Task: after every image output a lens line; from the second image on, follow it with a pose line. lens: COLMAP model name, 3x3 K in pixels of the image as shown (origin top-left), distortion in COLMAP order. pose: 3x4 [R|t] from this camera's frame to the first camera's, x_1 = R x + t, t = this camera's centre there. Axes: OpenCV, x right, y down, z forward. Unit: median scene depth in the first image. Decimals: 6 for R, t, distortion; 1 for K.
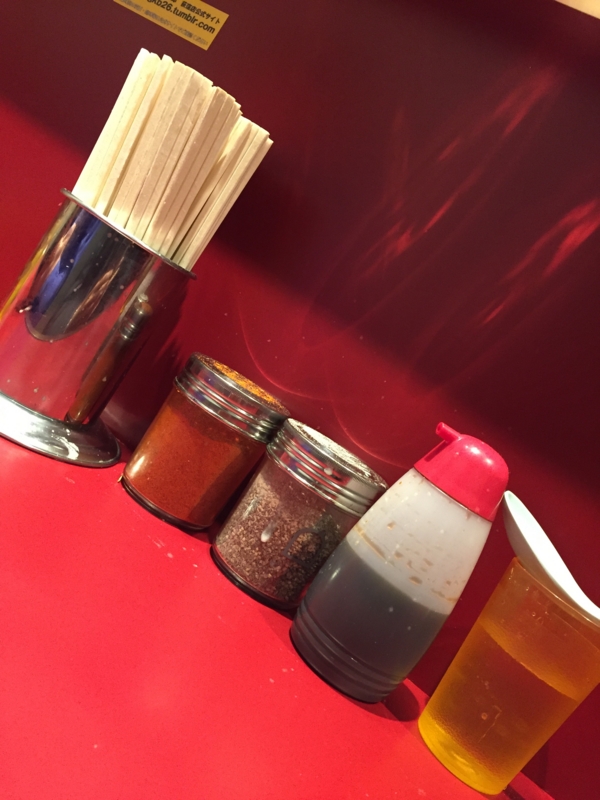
lens RADIAL K [[677.2, 0, 300.0], [0, 677.2, 400.0], [0, 0, 1]] dist [0.946024, -0.002625]
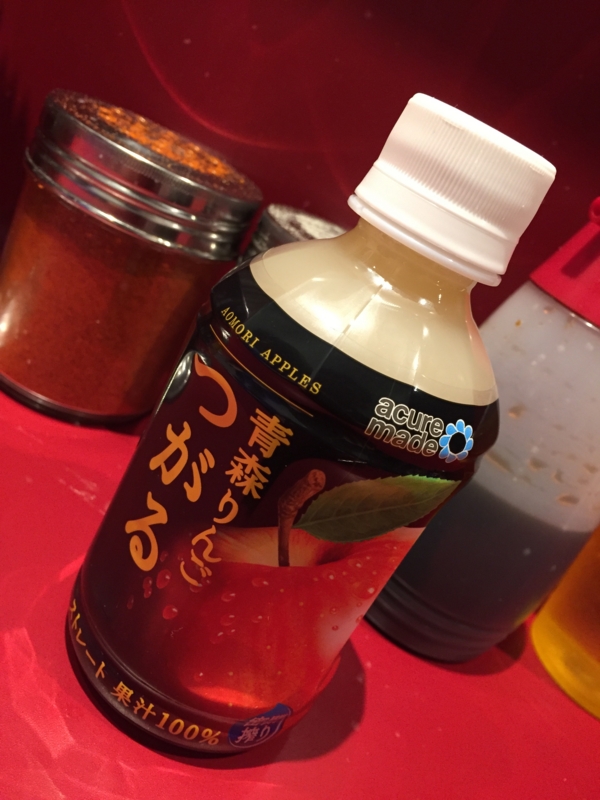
lens RADIAL K [[695.0, 0, 300.0], [0, 695.0, 400.0], [0, 0, 1]] dist [-0.014778, -0.014984]
pose [[0.979992, -0.169349, 0.104574, -0.073025], [0.111703, 0.902824, 0.415249, -0.056846], [-0.164734, -0.395260, 0.903677, 0.481507]]
